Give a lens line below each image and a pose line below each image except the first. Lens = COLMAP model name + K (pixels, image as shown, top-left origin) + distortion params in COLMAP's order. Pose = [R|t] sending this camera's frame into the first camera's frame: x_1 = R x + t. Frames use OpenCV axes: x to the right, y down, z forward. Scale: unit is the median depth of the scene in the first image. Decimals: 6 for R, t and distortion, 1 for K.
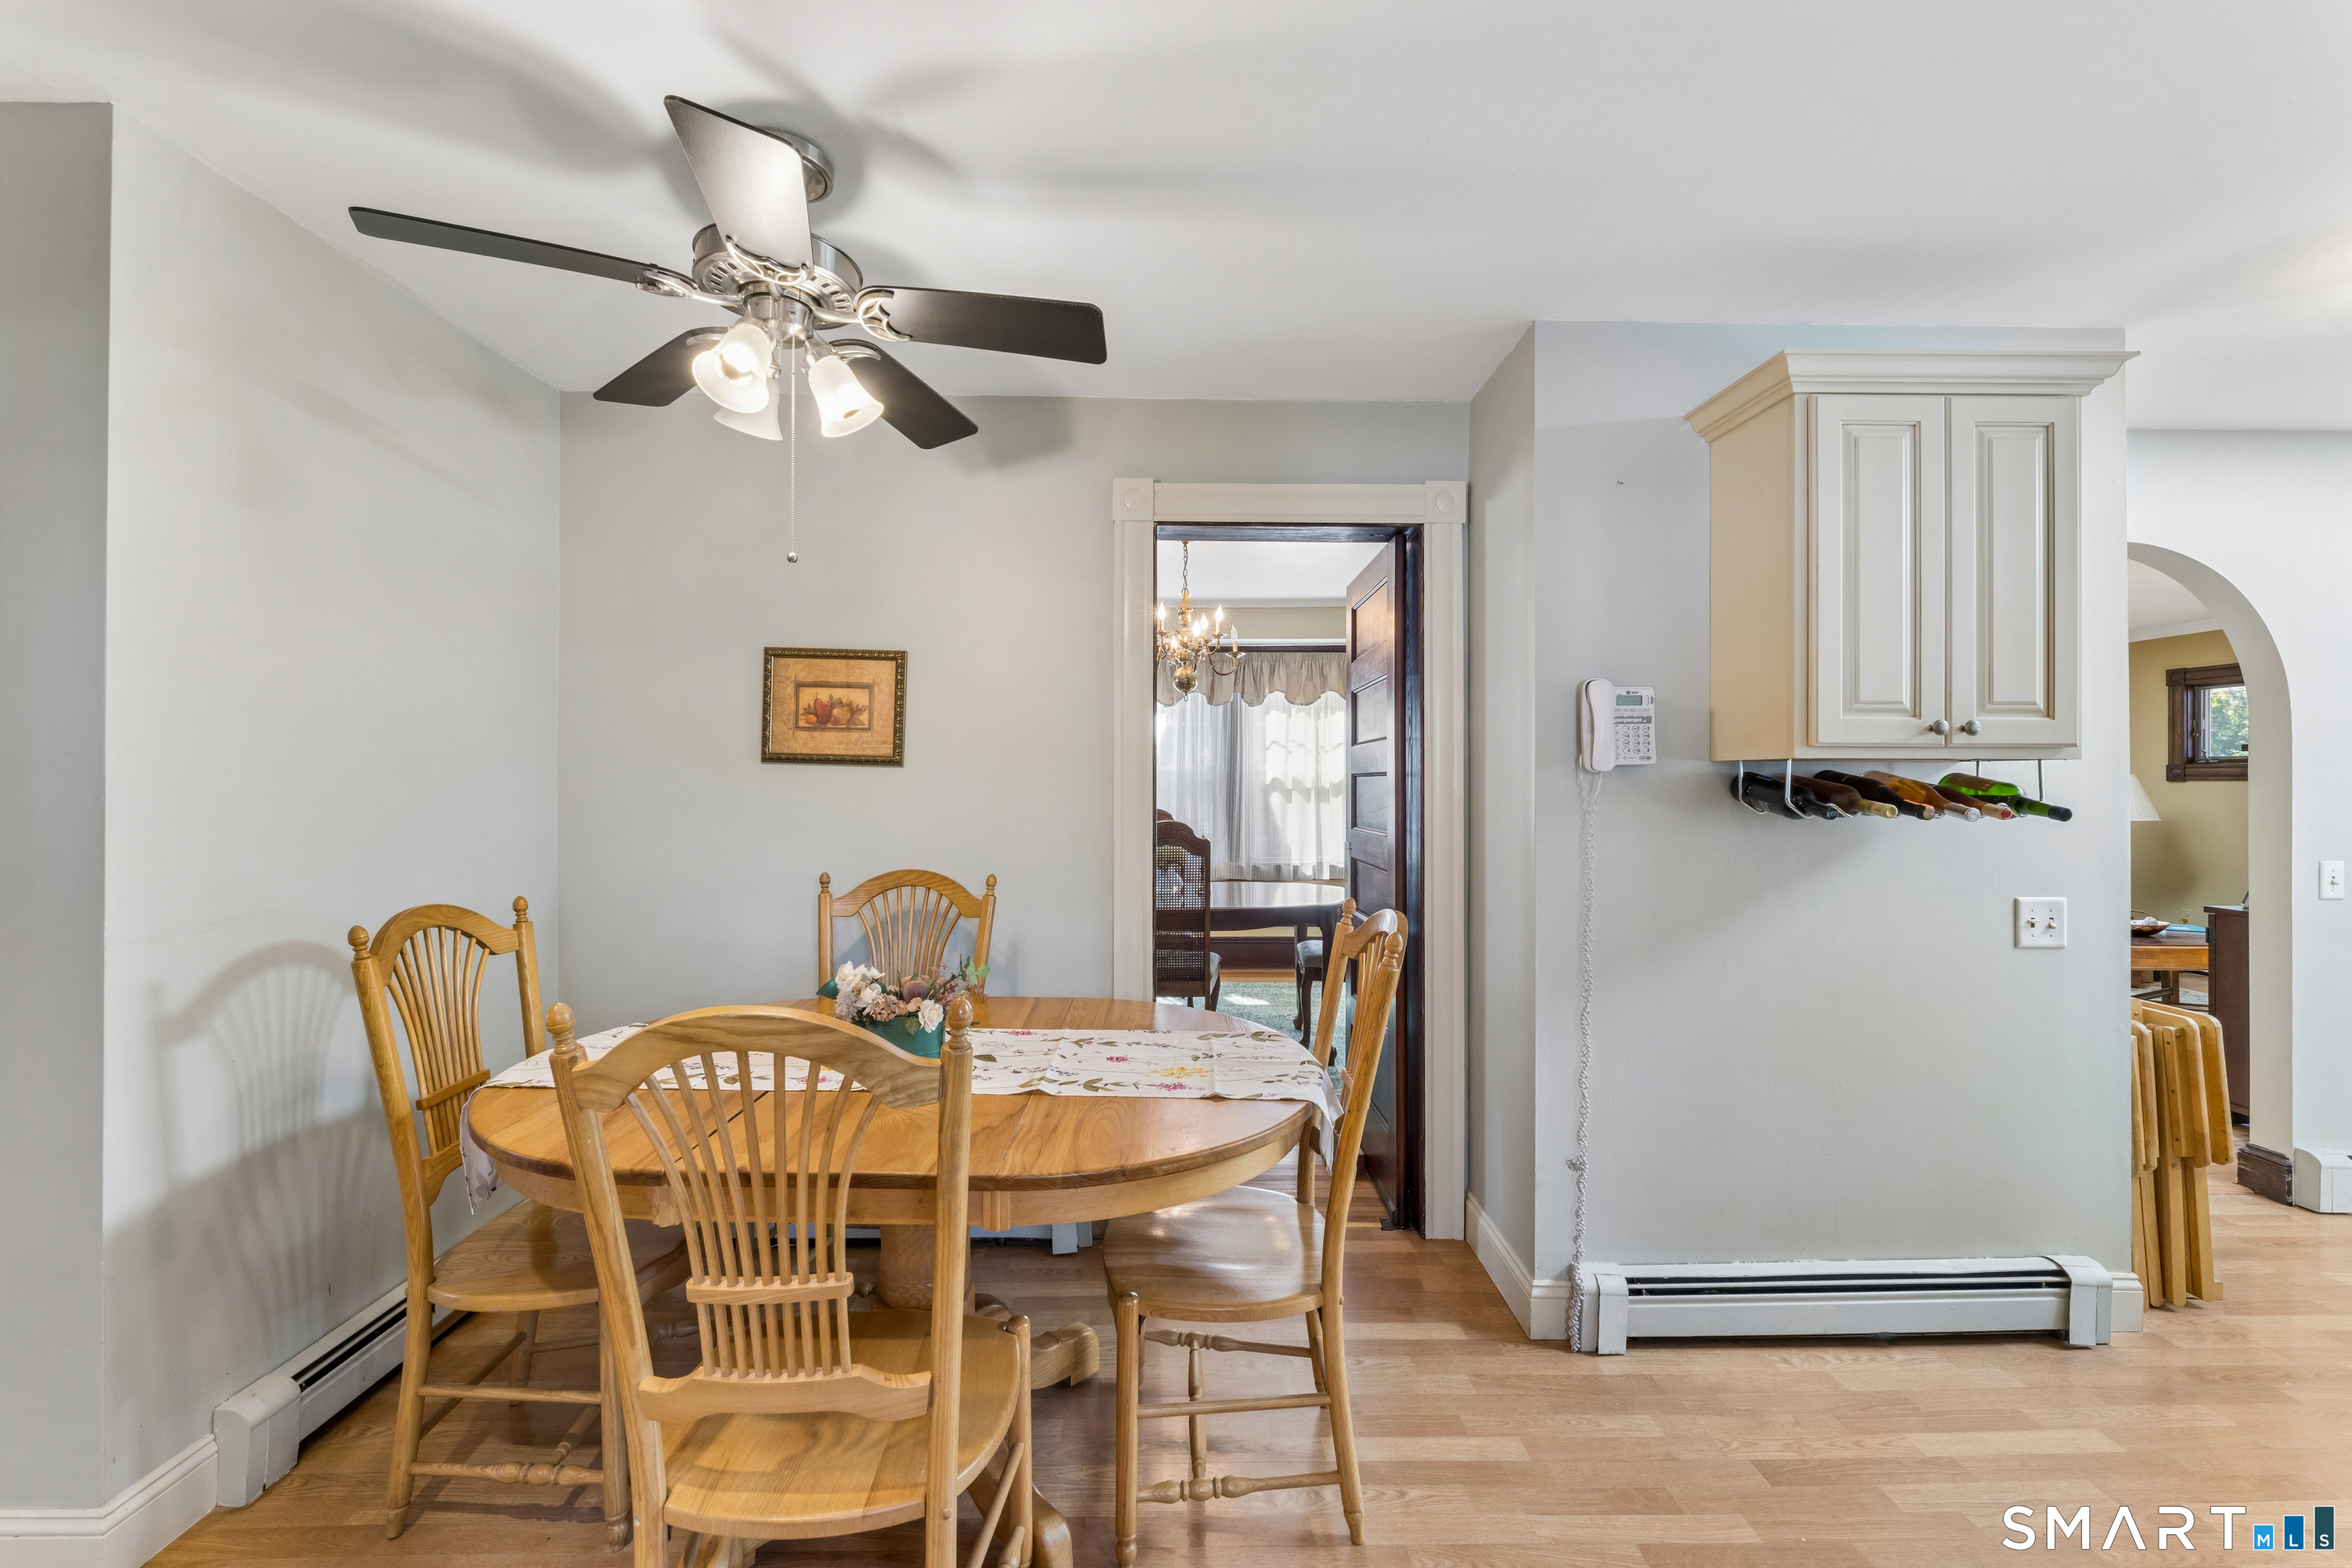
lens RADIAL K [[952.5, 0, 1176.0], [0, 952.5, 784.0], [0, 0, 1]] dist [-0.000791, -0.000221]
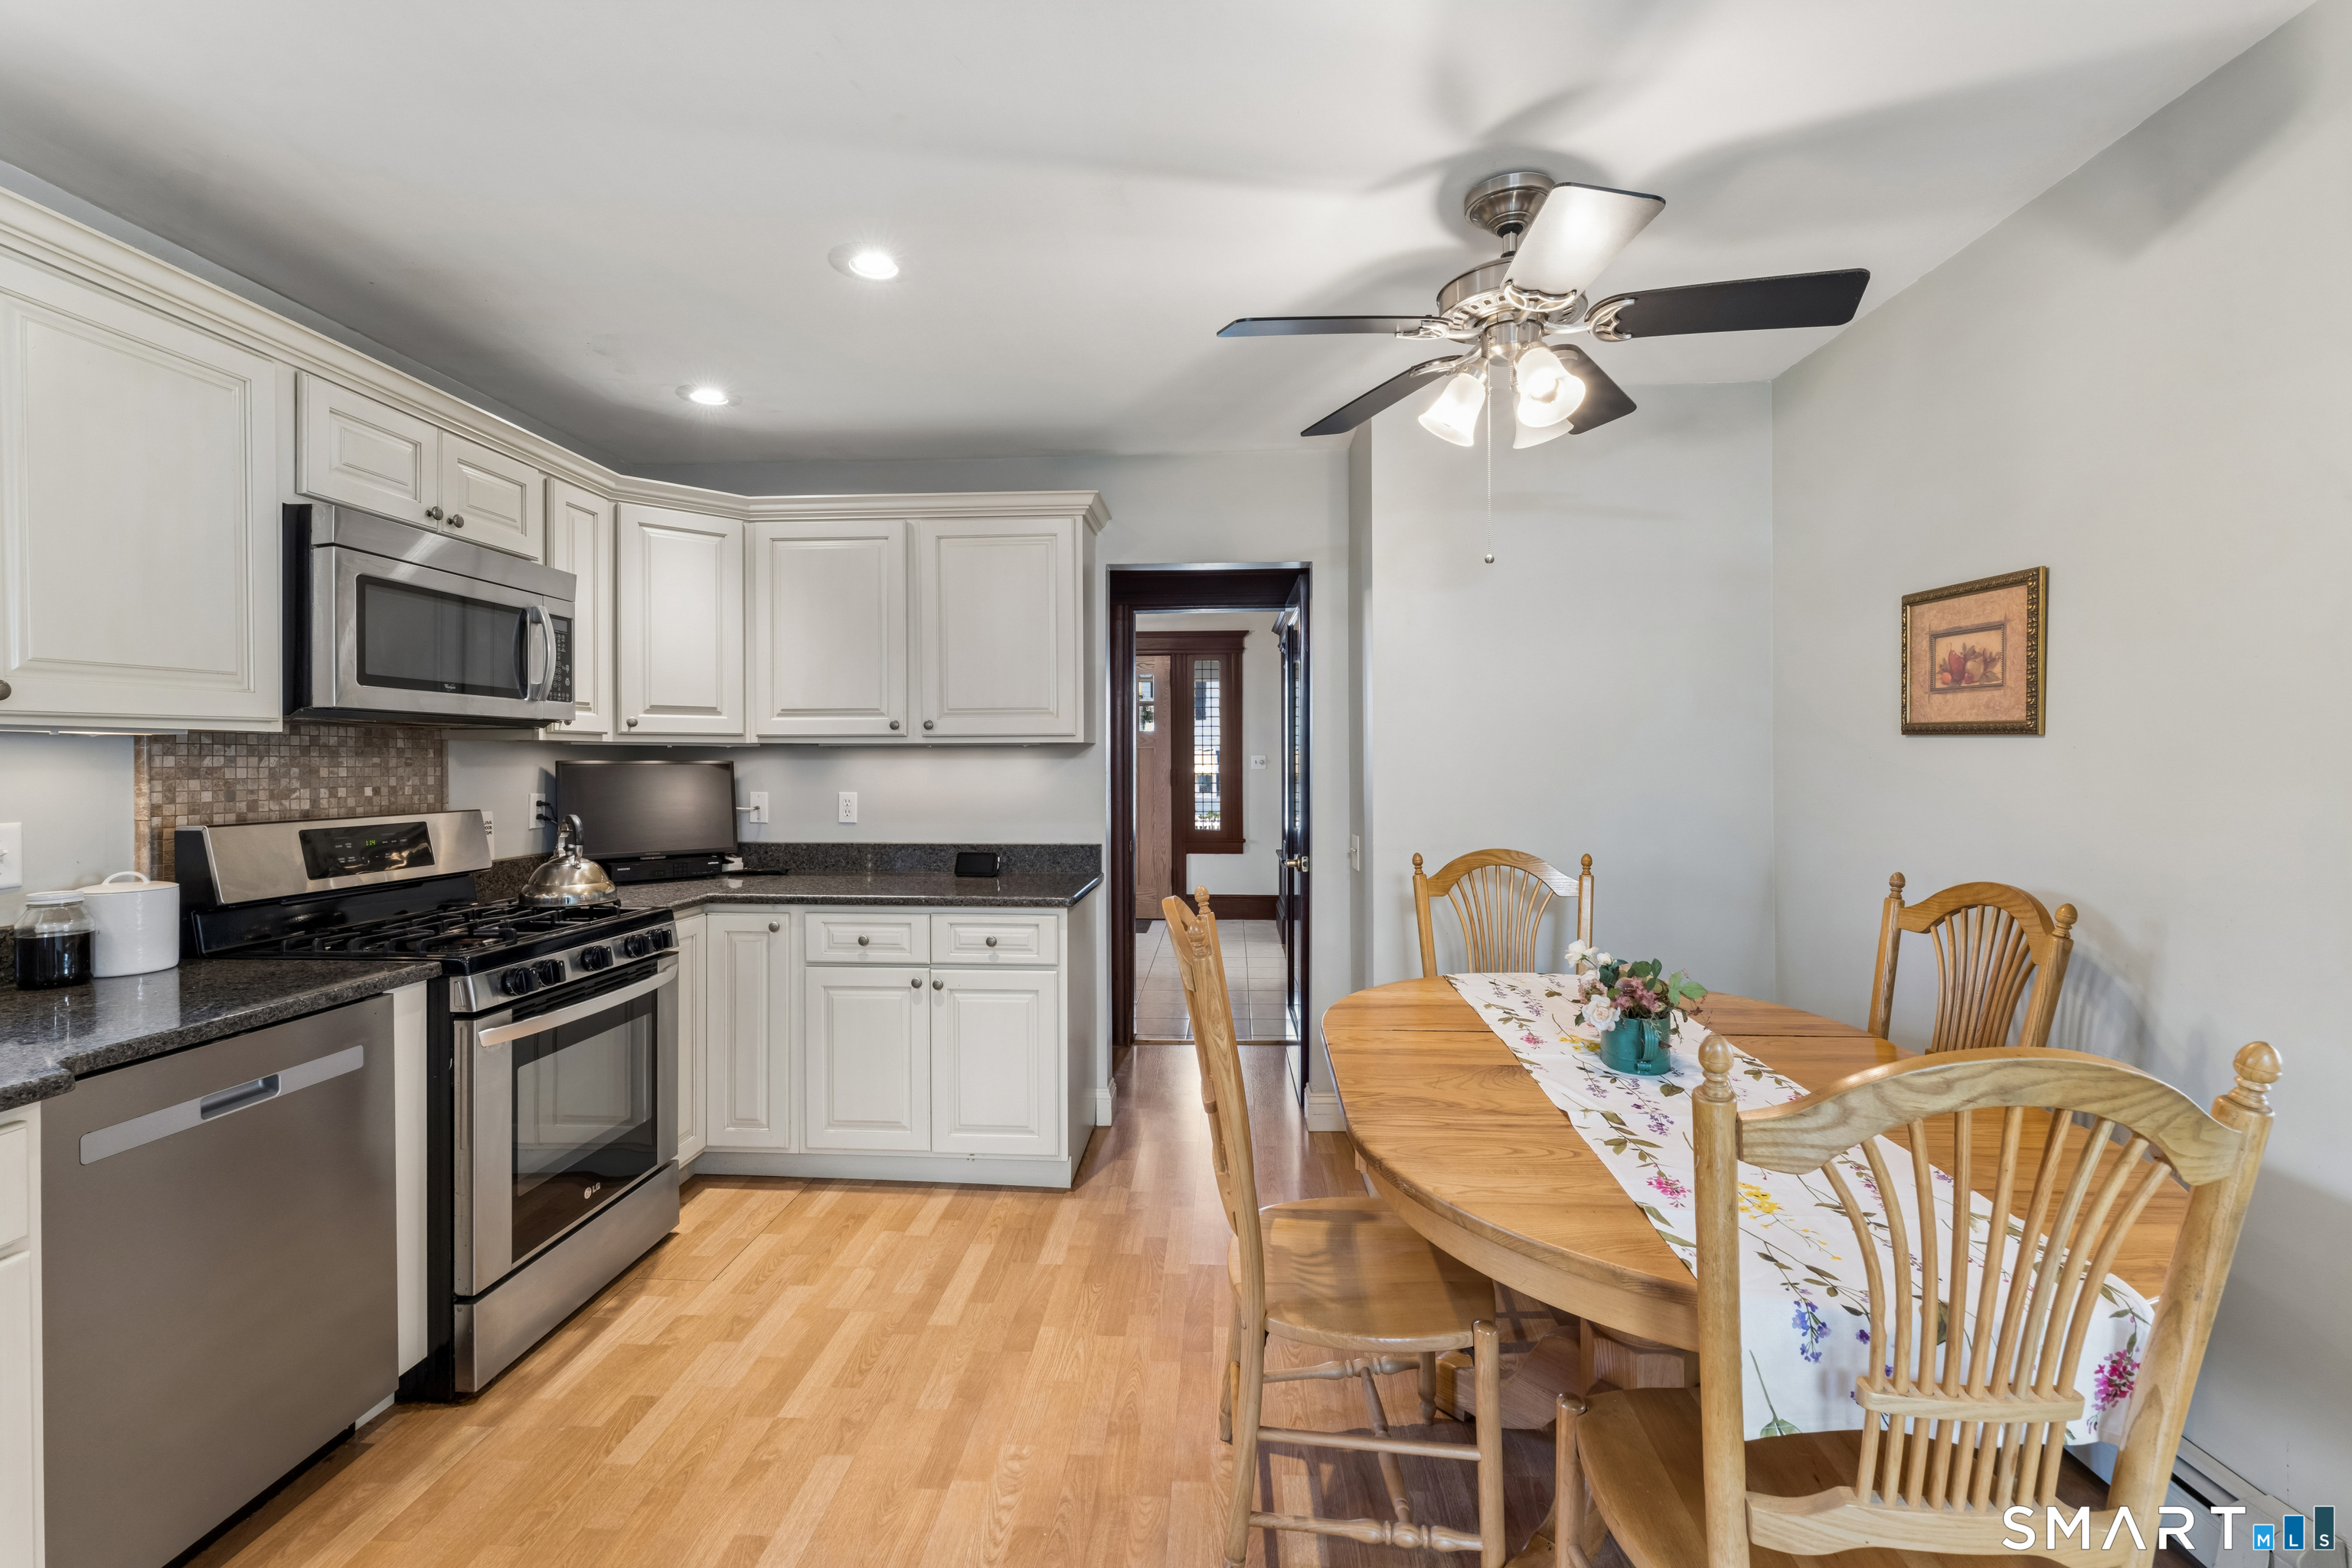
lens RADIAL K [[1002.9, 0, 1180.5], [0, 1002.9, 771.4], [0, 0, 1]] dist [-0.000100, -0.000010]
pose [[-0.067118, 0.009155, -0.997703, 0.479632], [0.000775, 0.999958, 0.009123, 0.000348], [0.997745, -0.000161, -0.067122, 0.431343]]
